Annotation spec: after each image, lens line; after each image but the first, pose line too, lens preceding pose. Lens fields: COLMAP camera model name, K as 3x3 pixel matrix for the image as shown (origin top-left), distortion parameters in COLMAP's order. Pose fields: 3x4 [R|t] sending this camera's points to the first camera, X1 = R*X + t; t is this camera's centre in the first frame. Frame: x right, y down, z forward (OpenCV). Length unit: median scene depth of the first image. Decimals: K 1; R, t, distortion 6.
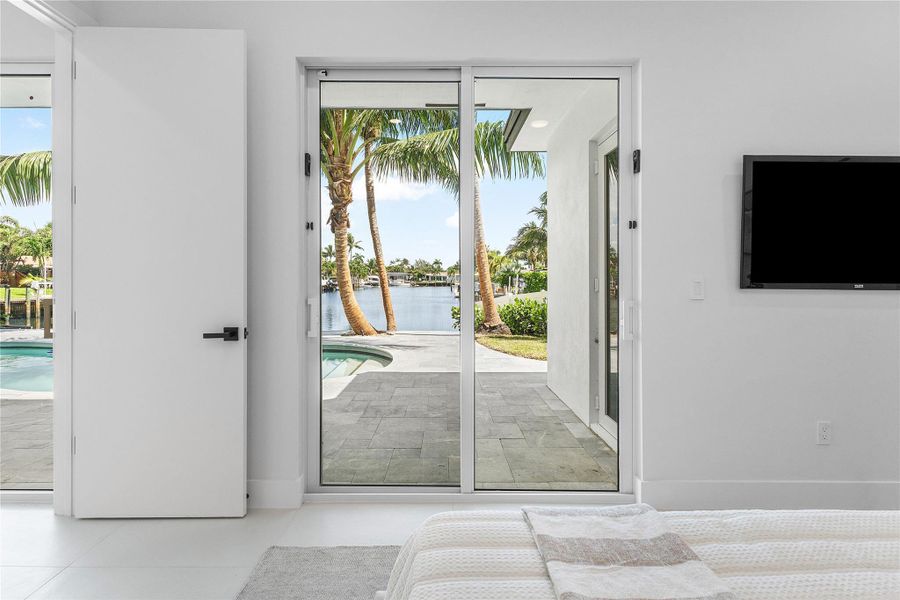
lens RADIAL K [[459.0, 0, 446.2], [0, 459.0, 276.3], [0, 0, 1]] dist [0.001154, -0.000153]
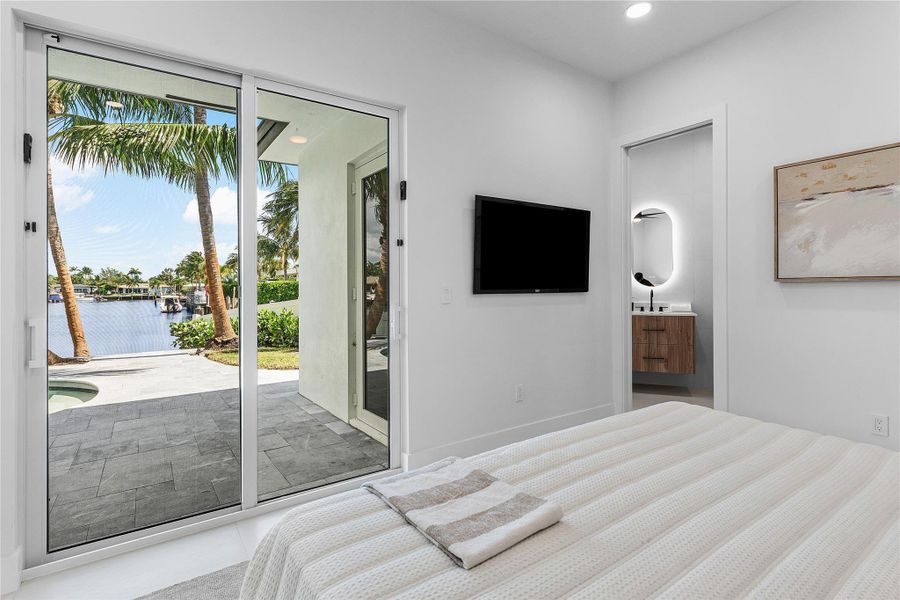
lens RADIAL K [[445.4, 0, 446.3], [0, 445.4, 287.4], [0, 0, 1]] dist [0.001368, 0.000090]
pose [[0.829213, -0.014403, 0.558746, -0.091027], [0.012711, 0.999895, 0.006911, -0.001383], [-0.558787, 0.001371, 0.829310, -0.019980]]
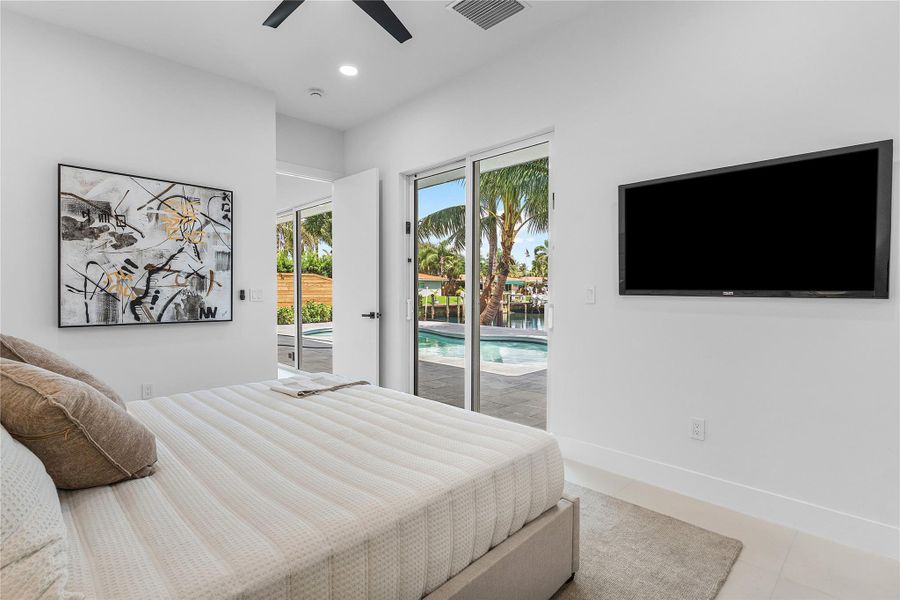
lens RADIAL K [[437.2, 0, 436.2], [0, 437.2, 292.4], [0, 0, 1]] dist [0.001625, -0.000125]
pose [[0.688536, 0.001003, -0.725201, 0.686975], [0.007231, 0.999940, 0.008248, 0.004359], [0.725166, -0.010923, 0.688487, -0.092978]]
